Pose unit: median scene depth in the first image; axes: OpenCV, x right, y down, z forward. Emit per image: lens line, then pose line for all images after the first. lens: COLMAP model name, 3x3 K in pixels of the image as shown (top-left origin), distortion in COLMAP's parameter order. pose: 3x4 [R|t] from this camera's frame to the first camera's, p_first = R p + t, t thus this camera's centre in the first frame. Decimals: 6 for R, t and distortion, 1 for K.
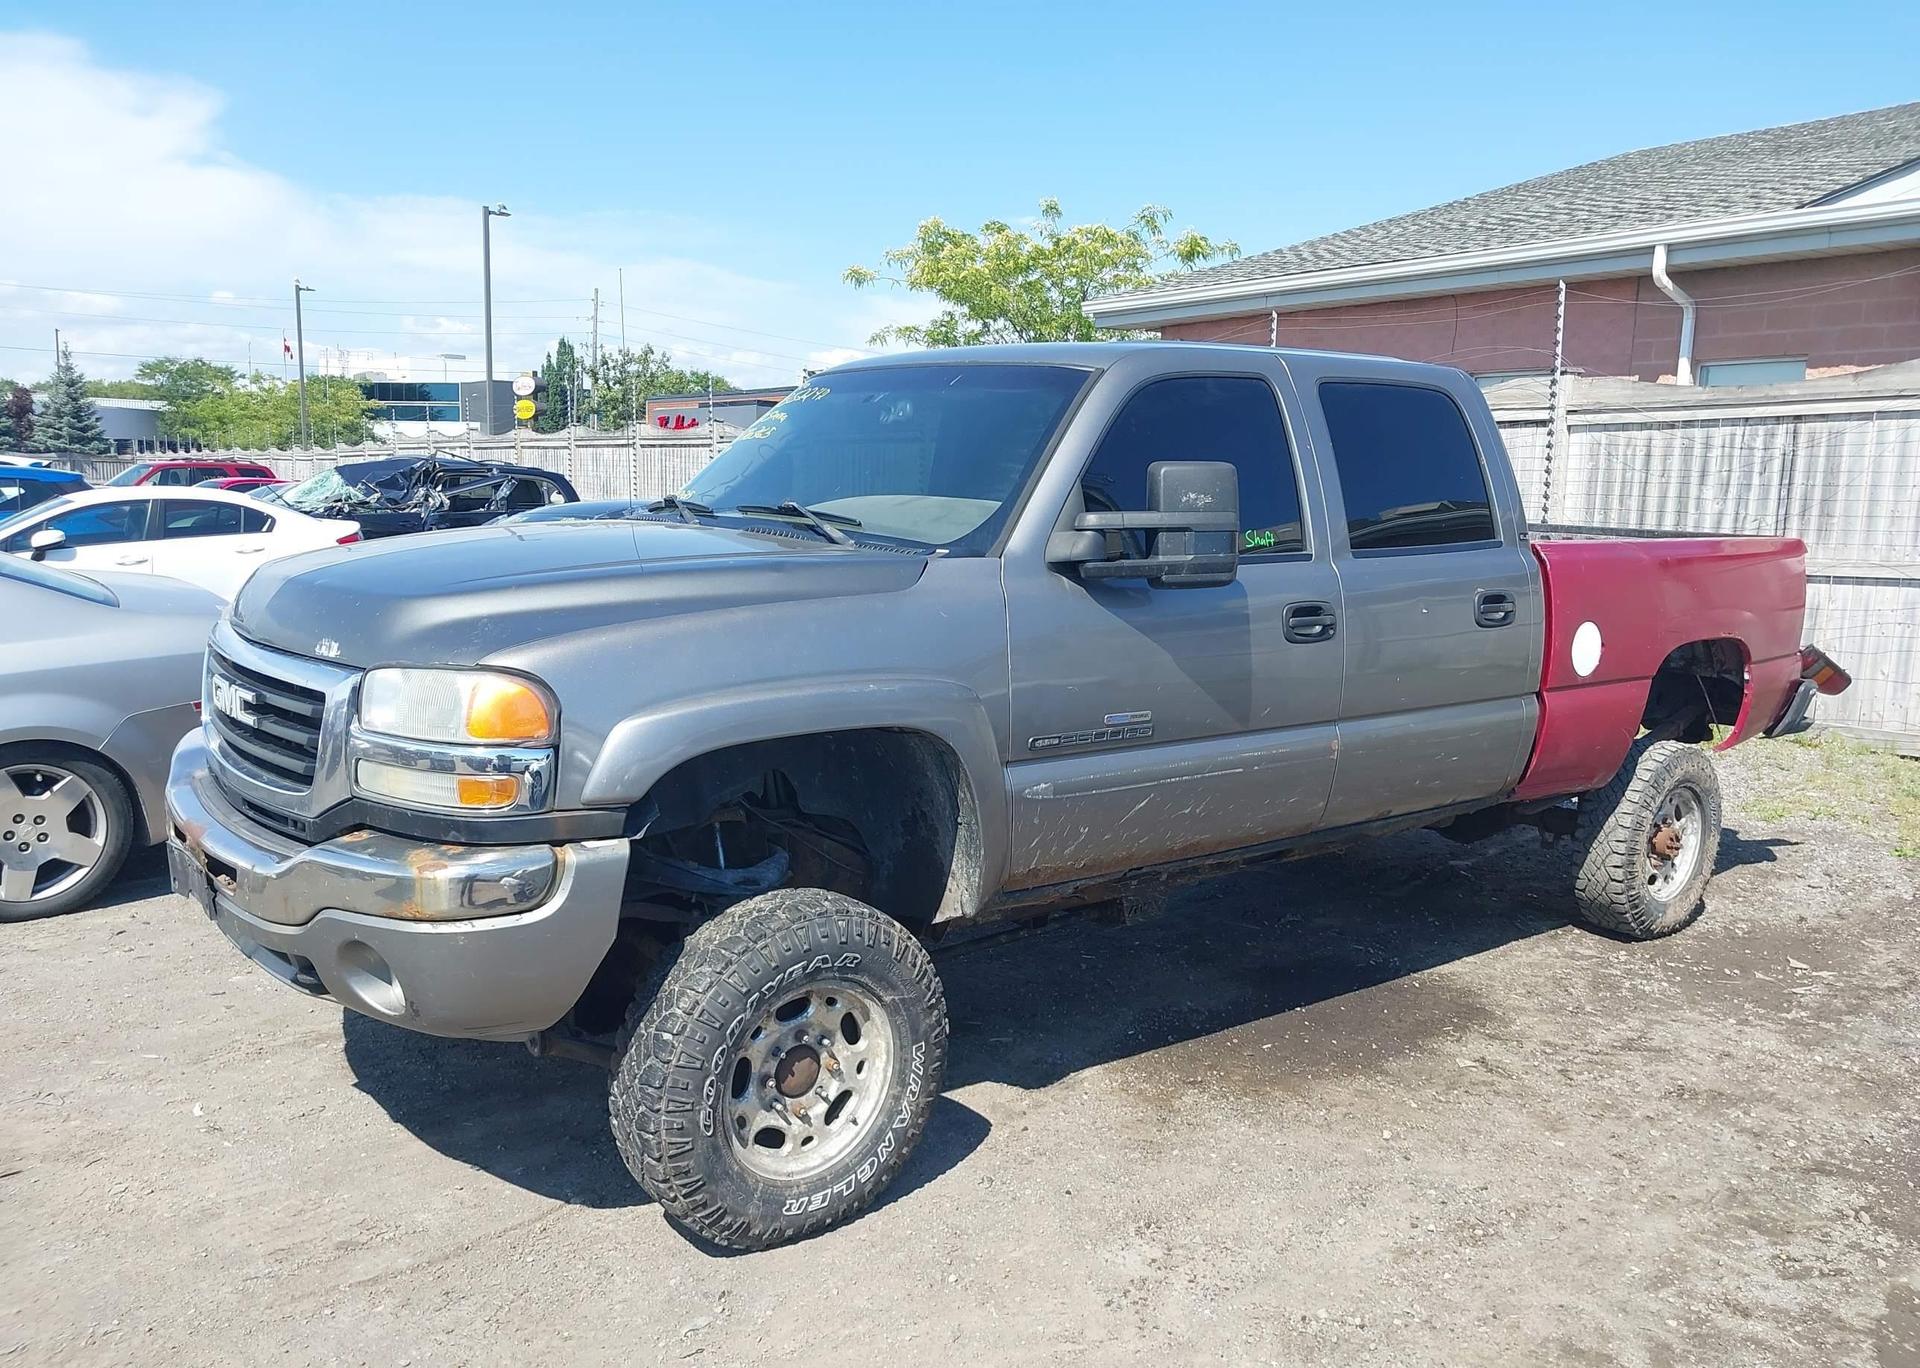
lens RADIAL K [[1519.6, 0, 970.7], [0, 1519.6, 679.2], [0, 0, 1]] dist [0.049755, -0.061160]
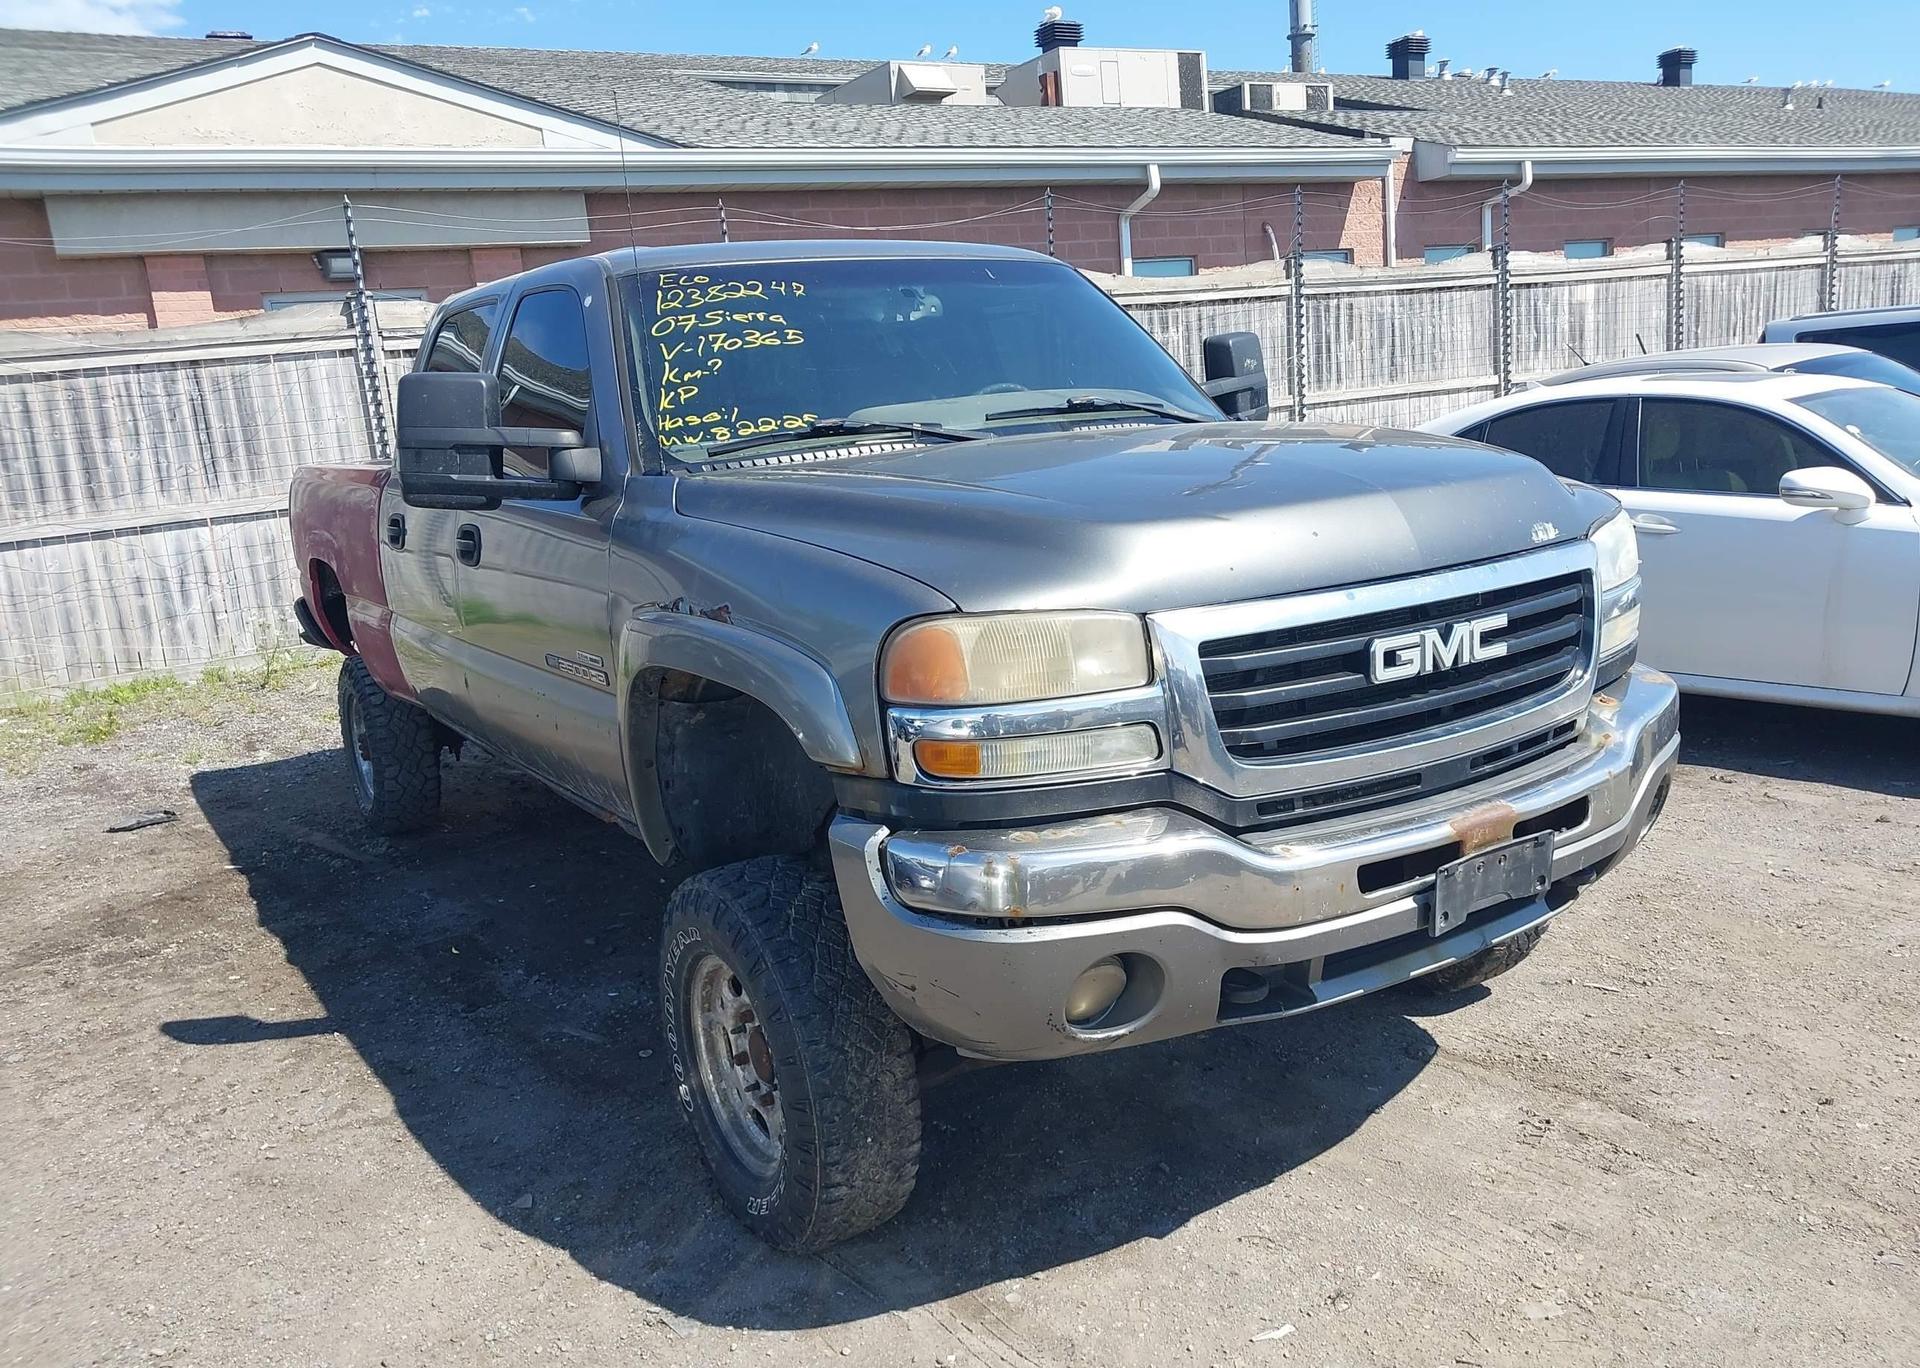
lens RADIAL K [[1519.6, 0, 970.7], [0, 1519.6, 679.2], [0, 0, 1]] dist [0.049755, -0.061160]
pose [[0.100222, -0.219866, 0.970368, -0.781100], [0.208987, 0.958174, 0.195518, -0.107106], [-0.972769, 0.183200, 0.141979, 0.695628]]
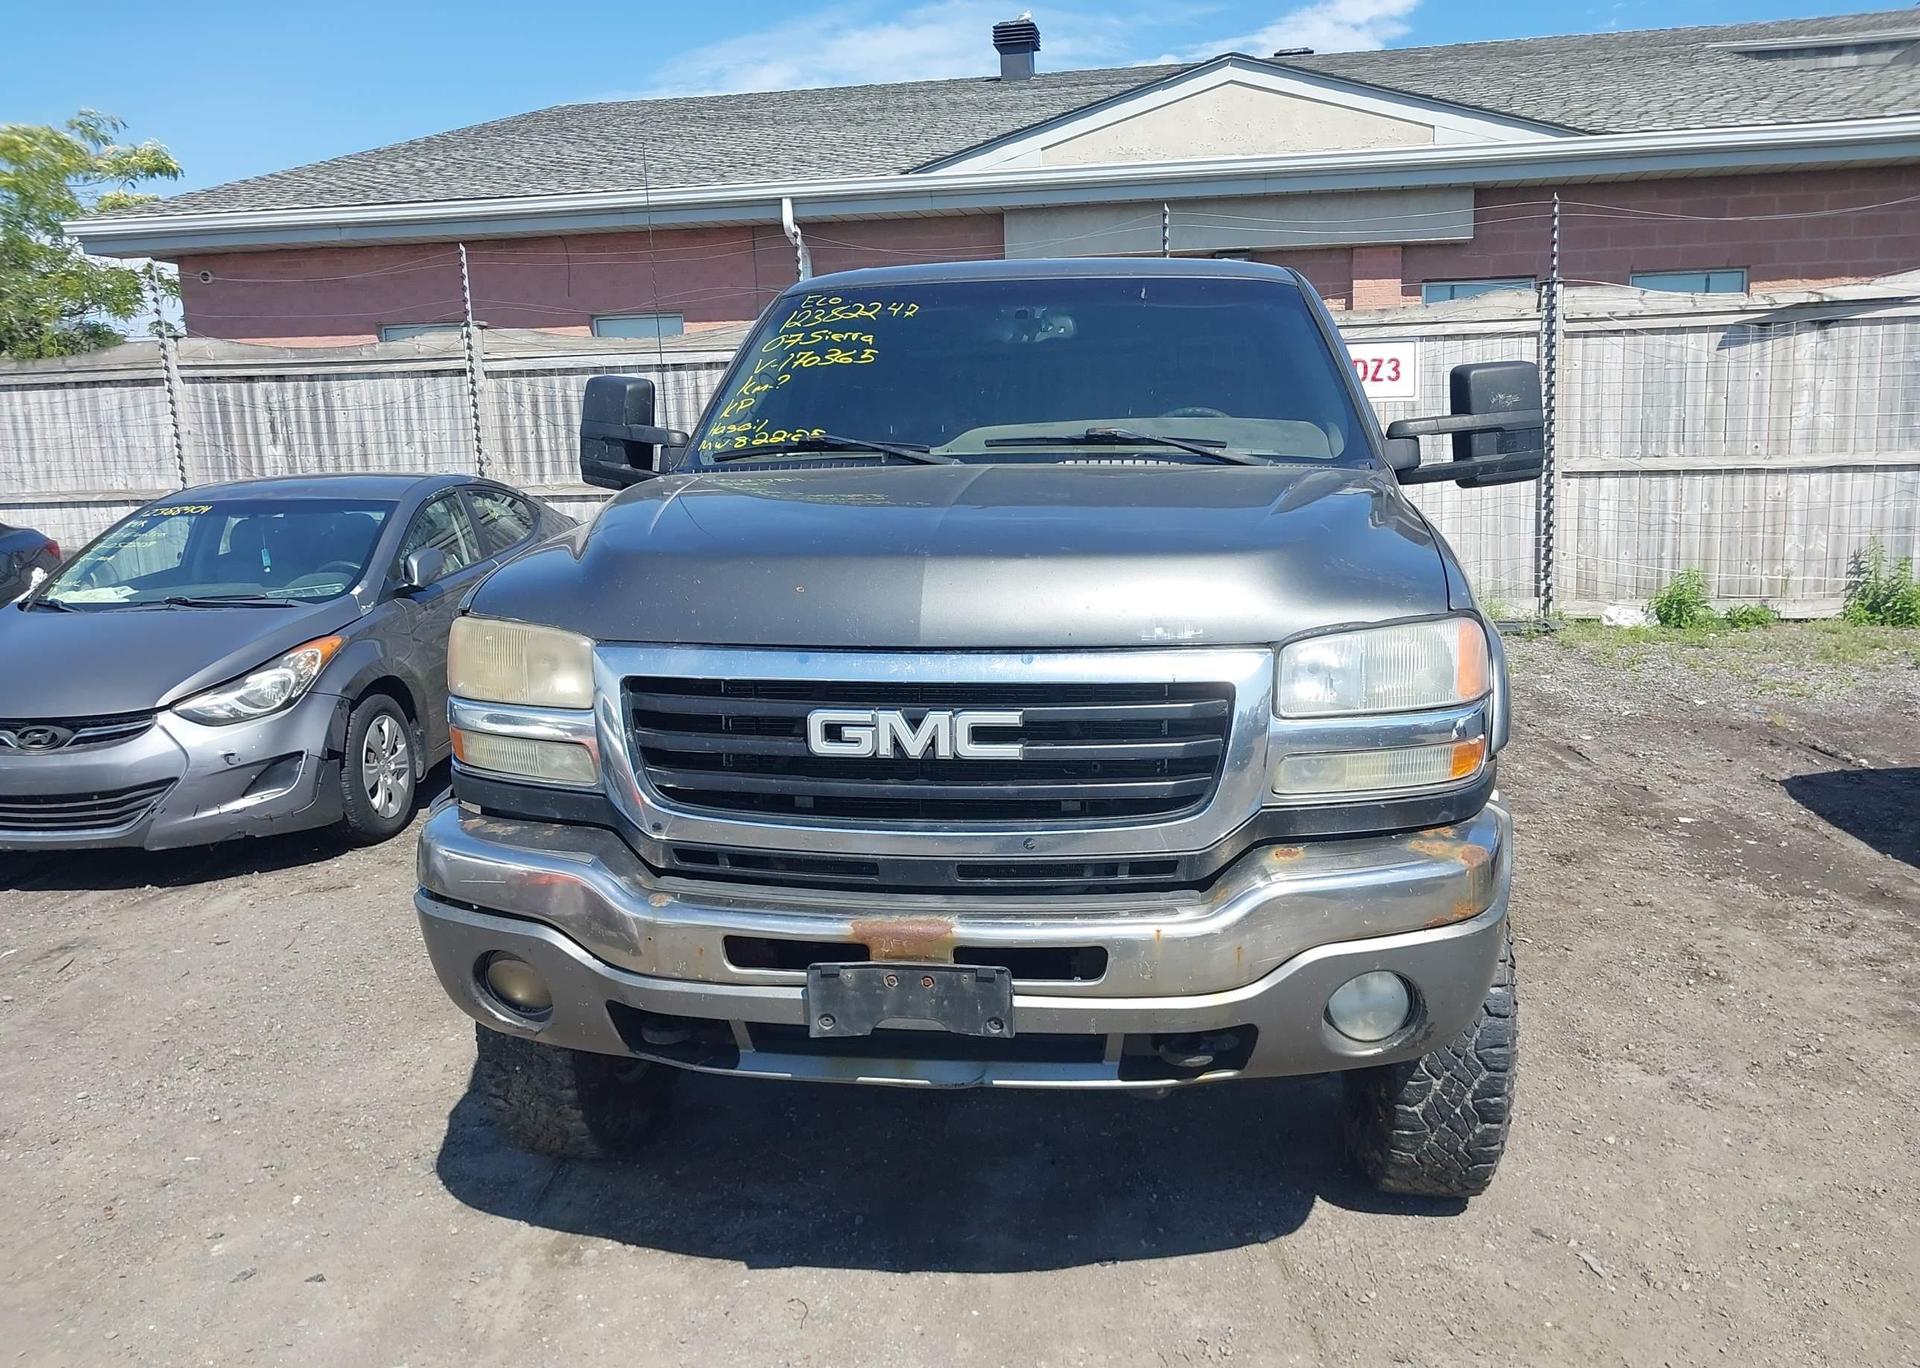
lens RADIAL K [[1535.0, 0, 980.0], [0, 1535.0, 663.8], [0, 0, 1]] dist [-0.007578, 0.010020]
pose [[0.722926, -0.143990, 0.675755, -0.574533], [0.129390, 0.988954, 0.072304, -0.040299], [-0.678702, 0.035165, 0.733571, 0.287564]]
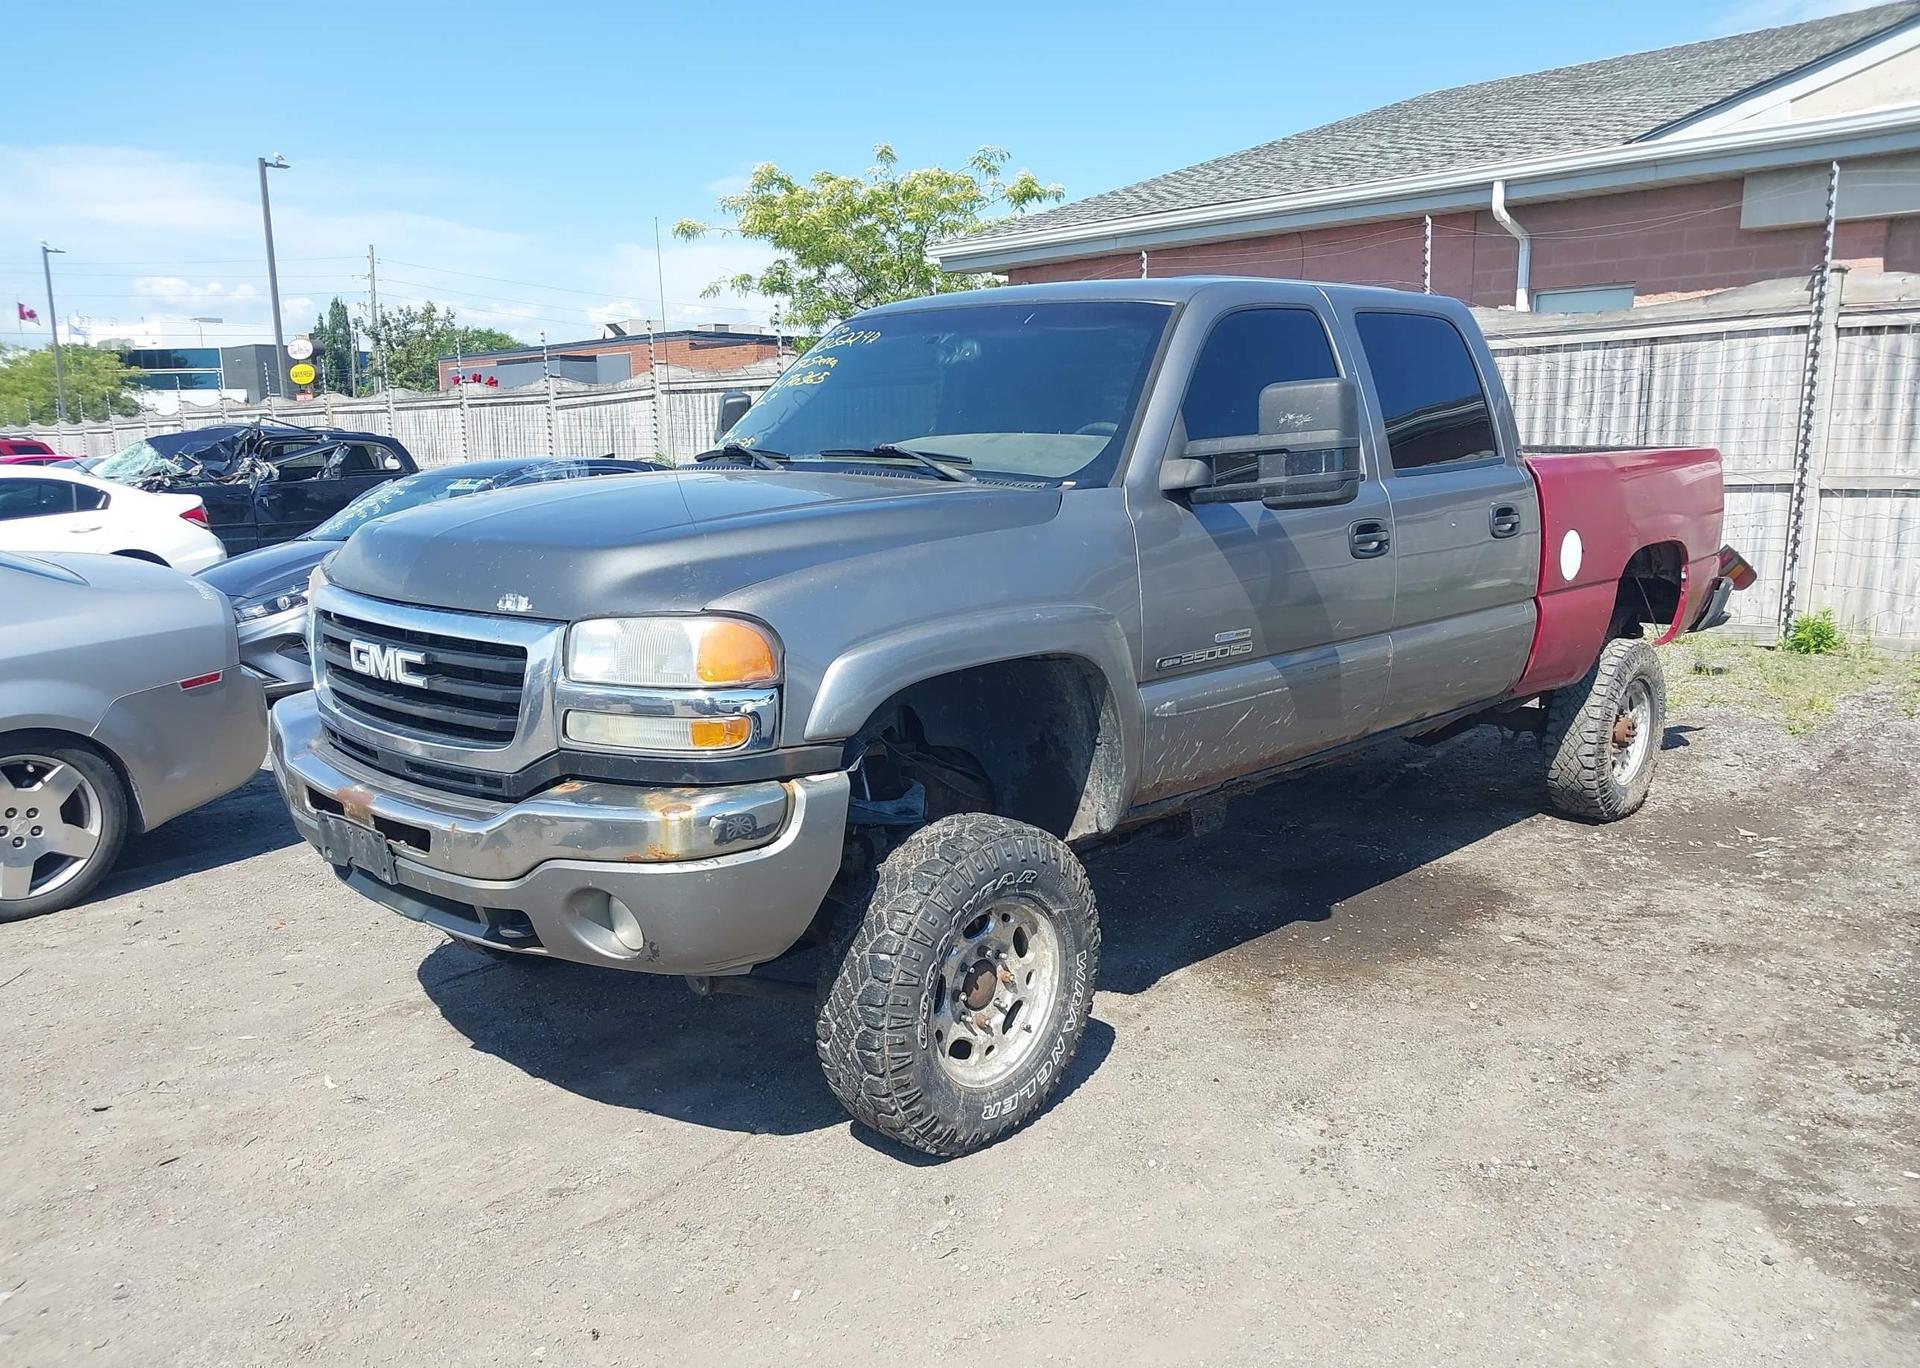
lens RADIAL K [[1510.5, 0, 981.4], [0, 1510.5, 680.6], [0, 0, 1]] dist [0.046273, -0.047190]
pose [[0.990116, -0.057589, 0.127880, -0.140936], [0.053092, 0.997855, 0.038302, 0.004863], [-0.129812, -0.031134, 0.991050, -0.014101]]
